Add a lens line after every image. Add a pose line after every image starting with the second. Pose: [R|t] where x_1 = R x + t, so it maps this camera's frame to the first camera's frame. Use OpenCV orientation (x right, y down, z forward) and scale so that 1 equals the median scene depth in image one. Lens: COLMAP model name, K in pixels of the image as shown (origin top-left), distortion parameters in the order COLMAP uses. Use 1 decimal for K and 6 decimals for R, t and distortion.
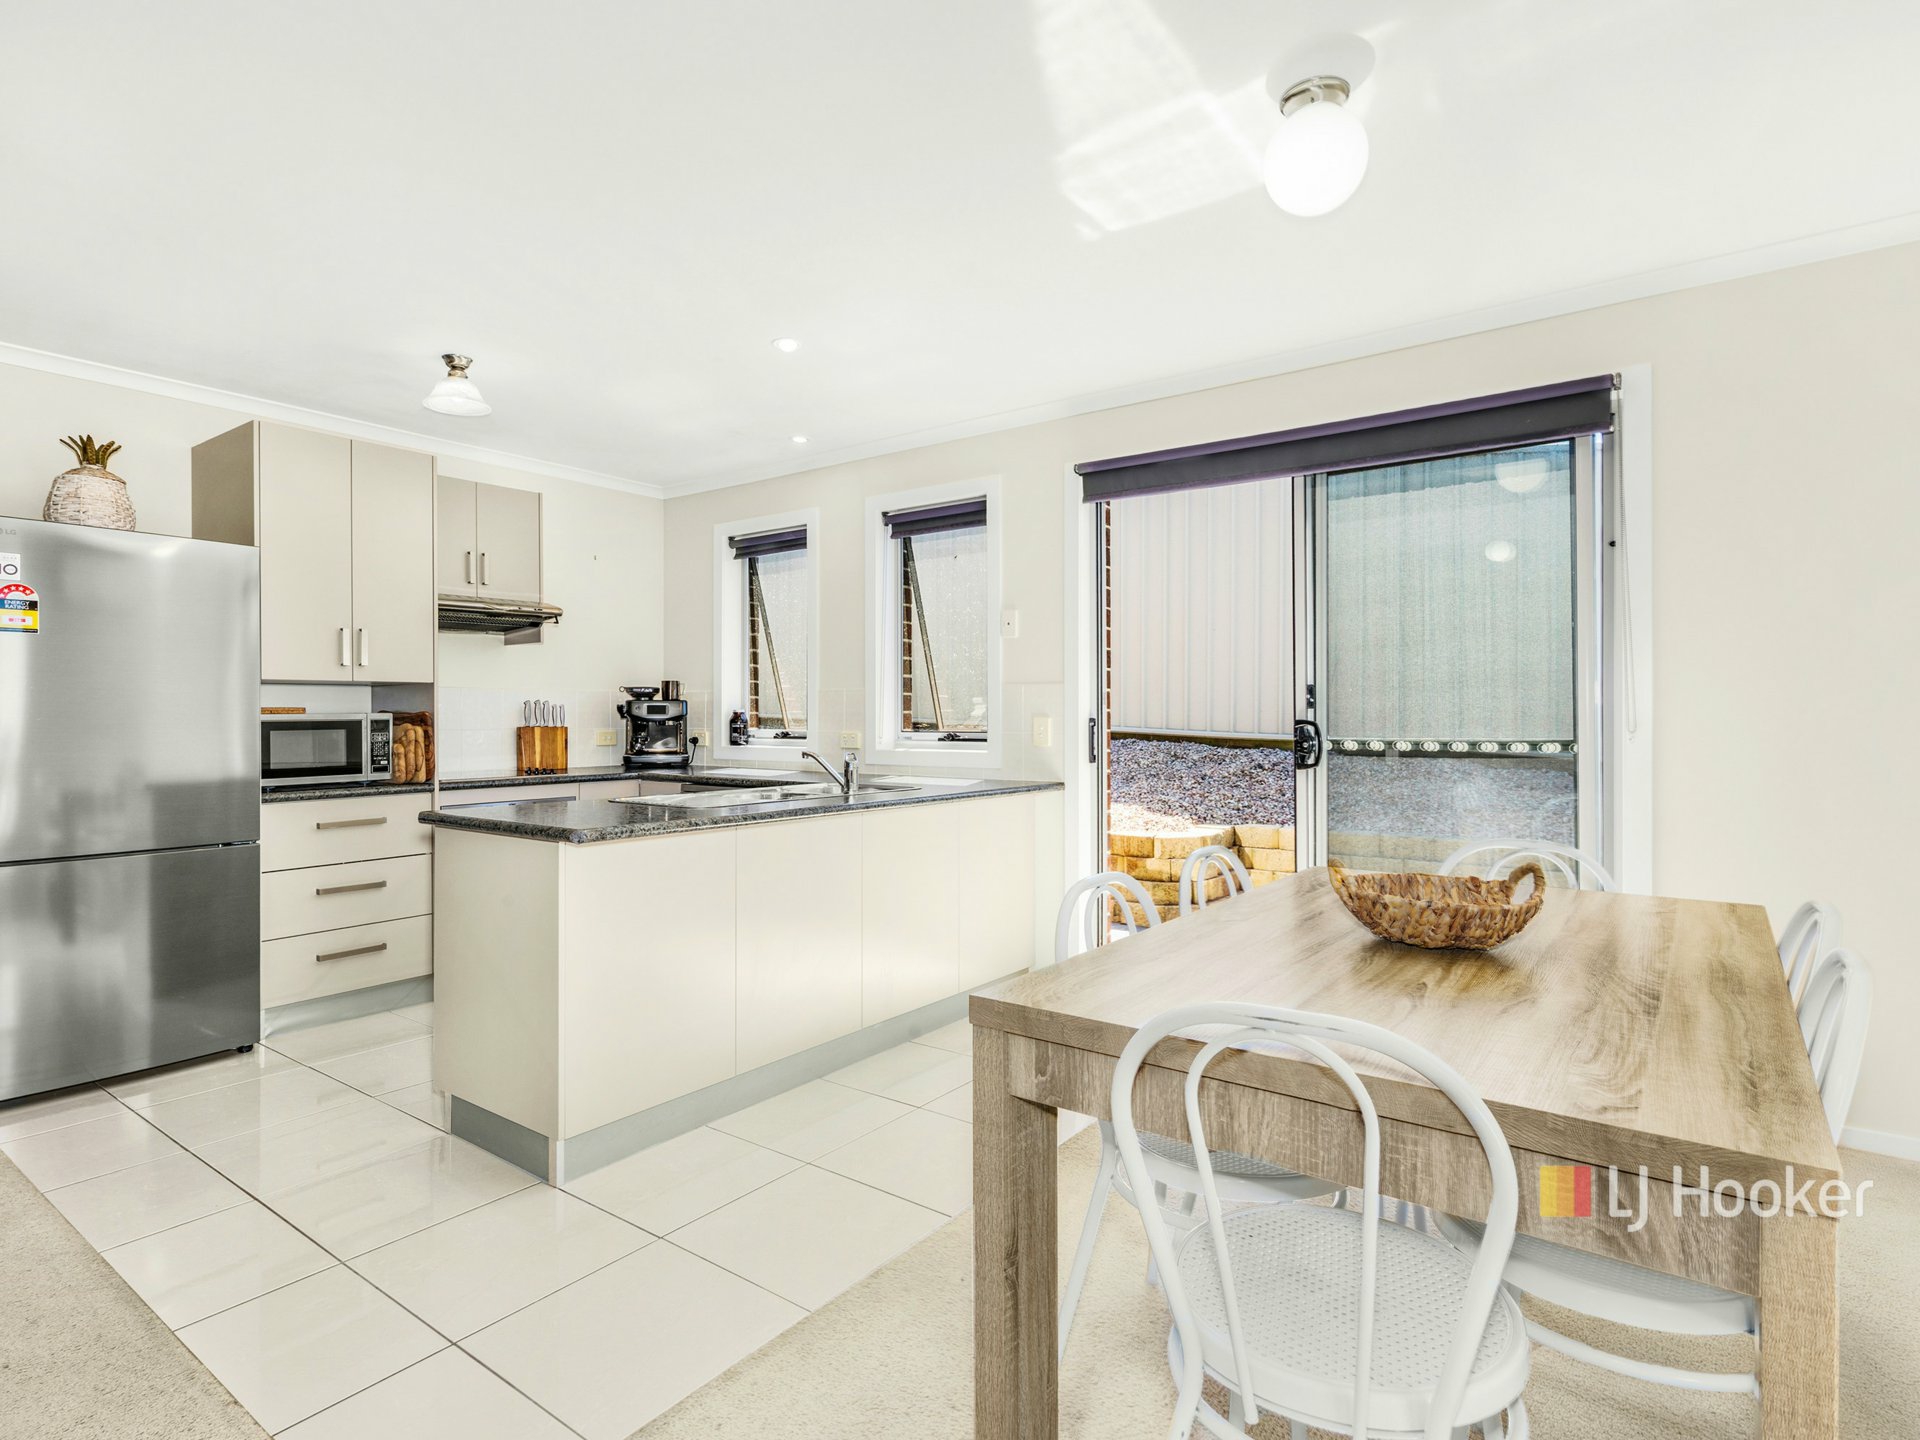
lens RADIAL K [[997.9, 0, 965.9], [0, 997.9, 722.7], [0, 0, 1]] dist [-0.002165, -0.032536]
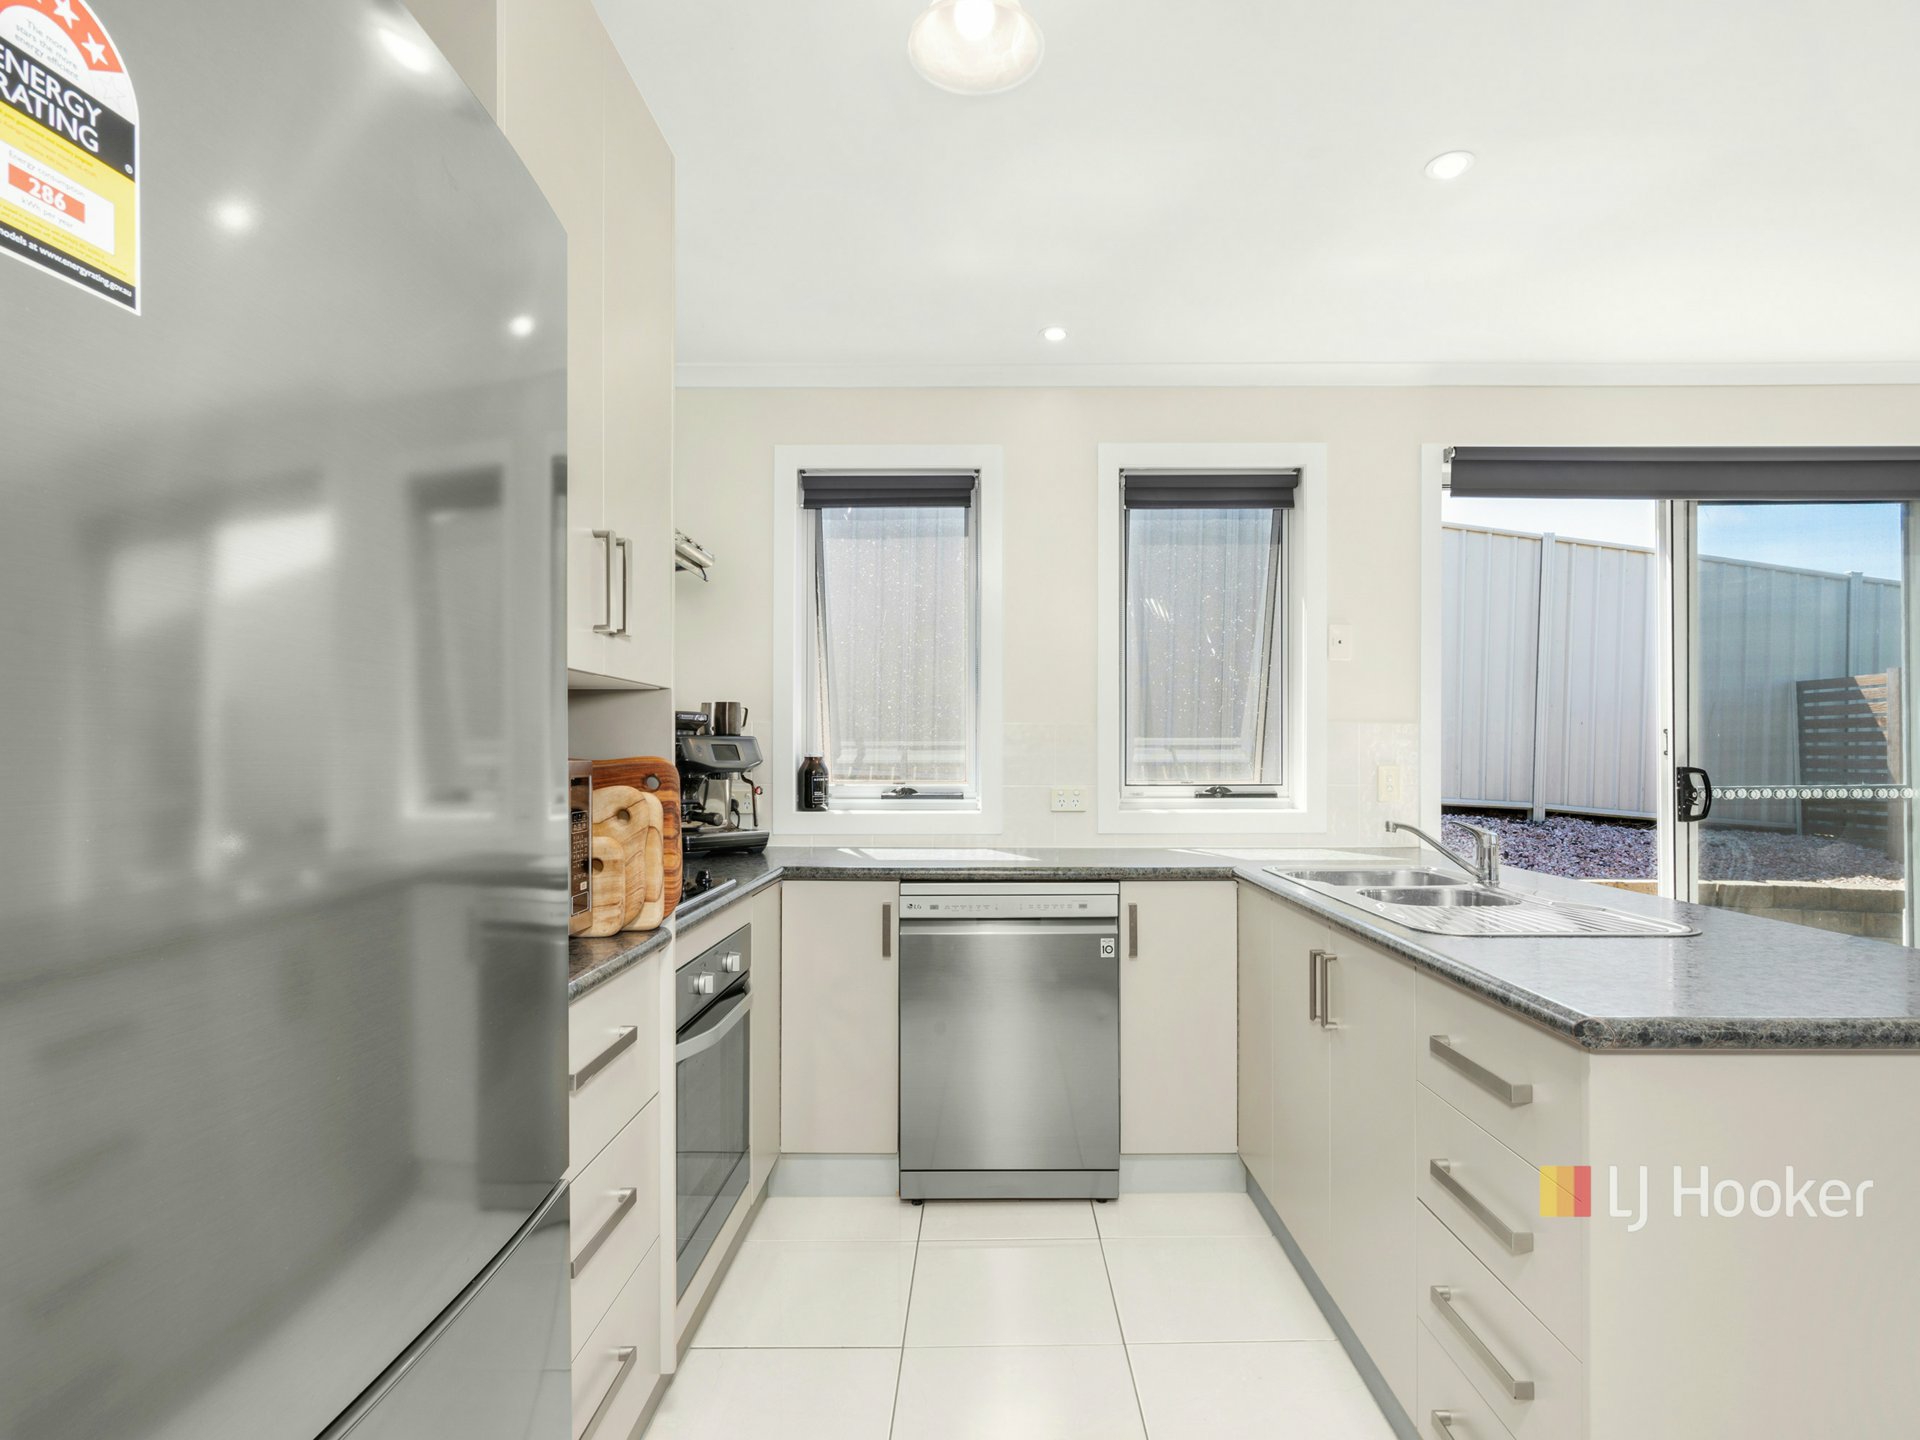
lens RADIAL K [[1032.7, 0, 963.9], [0, 1032.7, 746.6], [0, 0, 1]] dist [-0.026113, 0.000312]
pose [[0.828208, 0.008459, 0.560358, -0.589415], [0.001873, 0.999839, -0.017861, -0.005461], [-0.560418, 0.015842, 0.828058, 0.481755]]
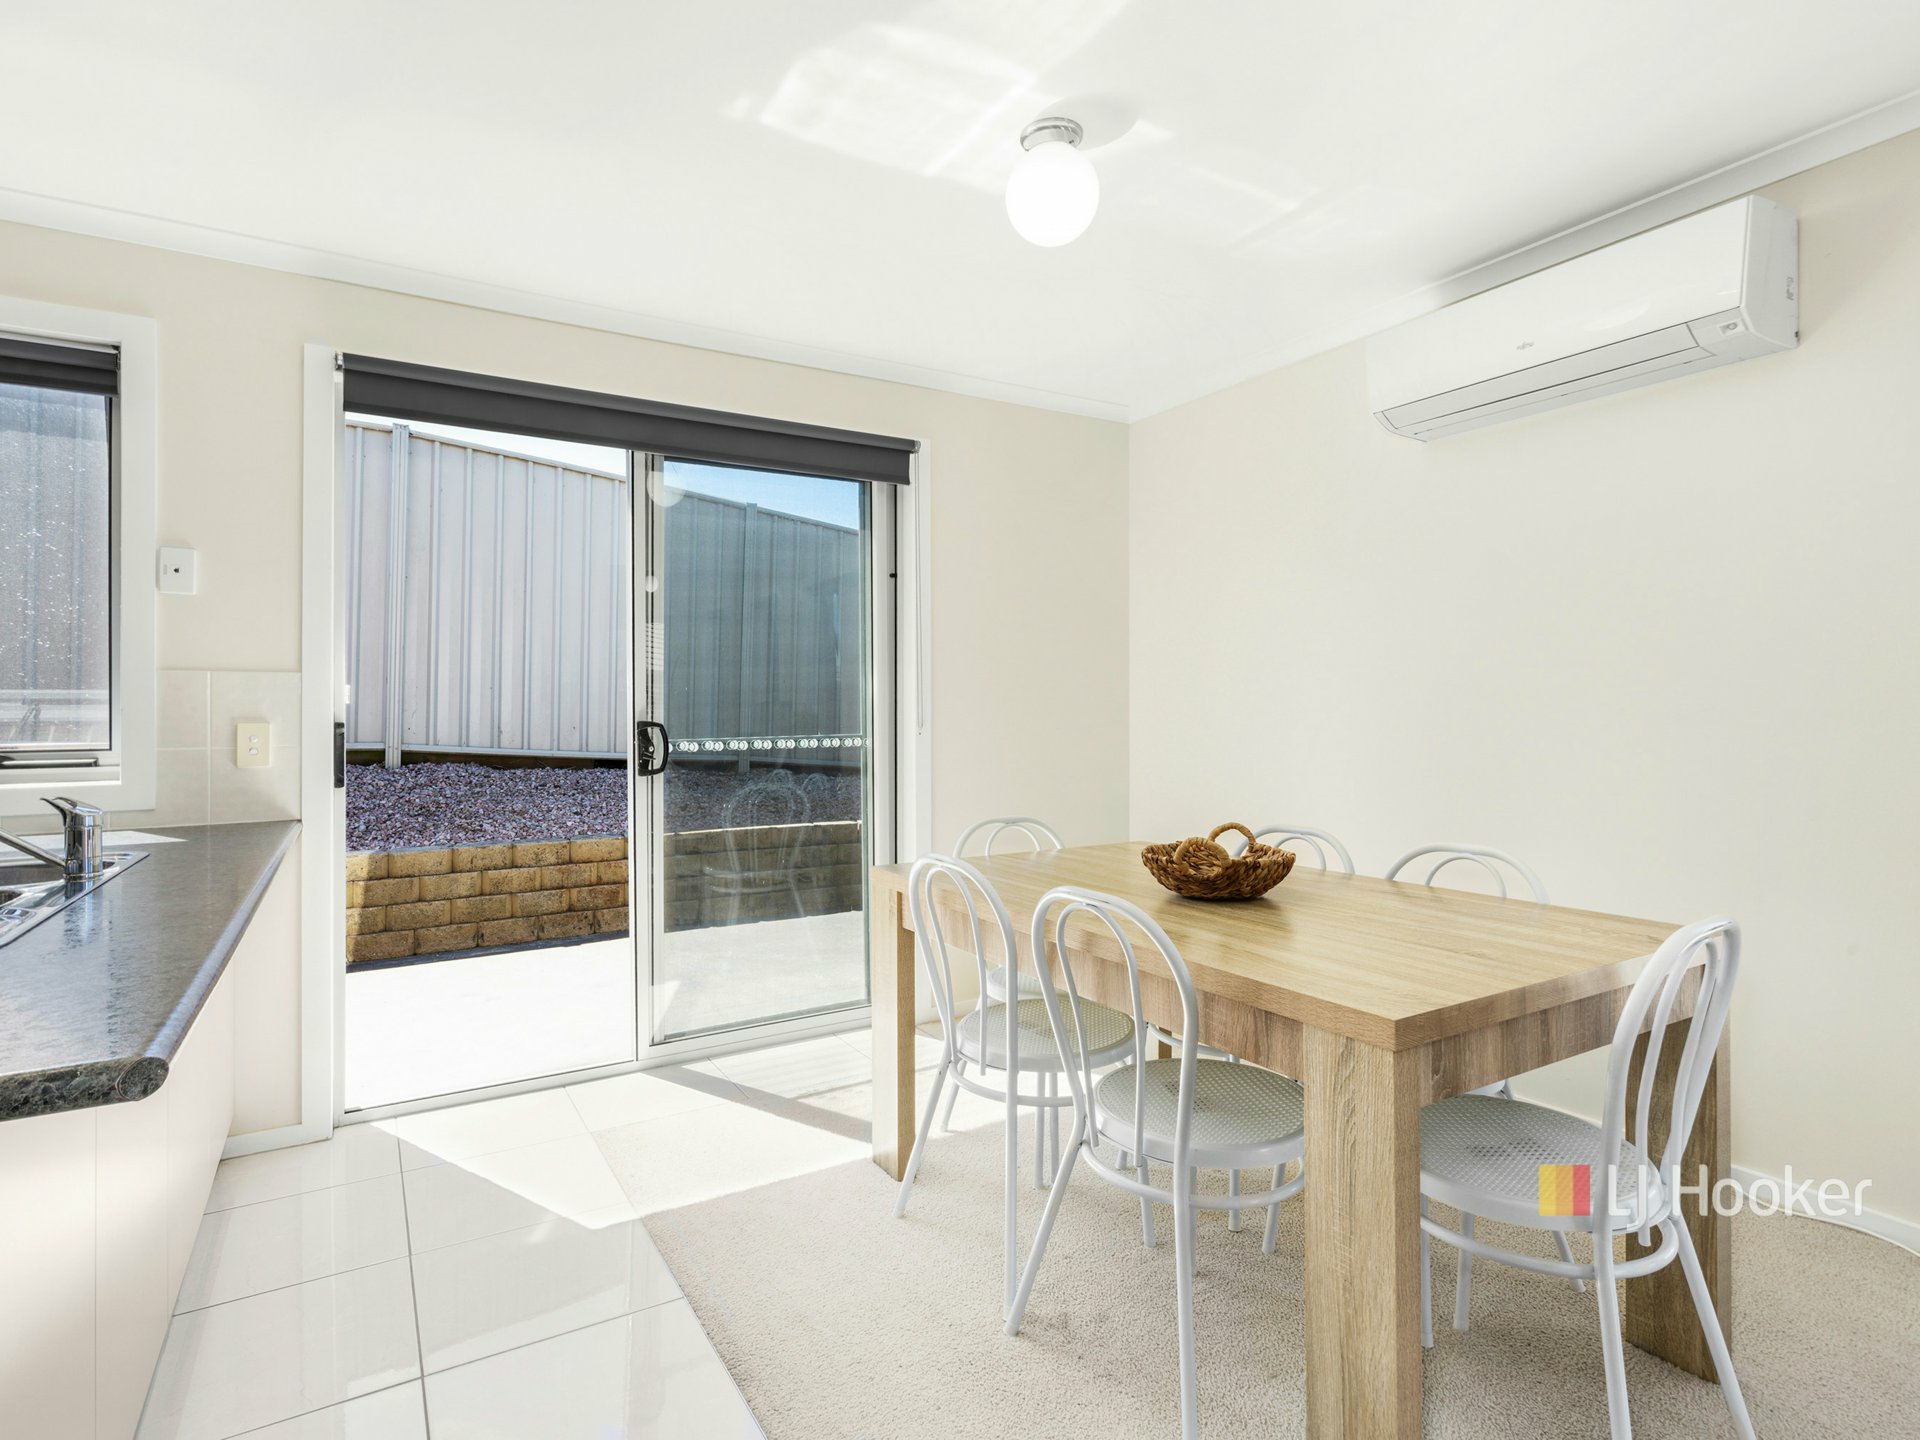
lens RADIAL K [[983.4, 0, 960.0], [0, 983.4, 720.0], [0, 0, 1]] dist [-0.000456, 0.001531]
pose [[0.399632, -0.011131, 0.916608, -0.300179], [0.011659, 0.999907, 0.007059, -0.006027], [-0.916601, 0.007865, 0.399725, 0.302596]]
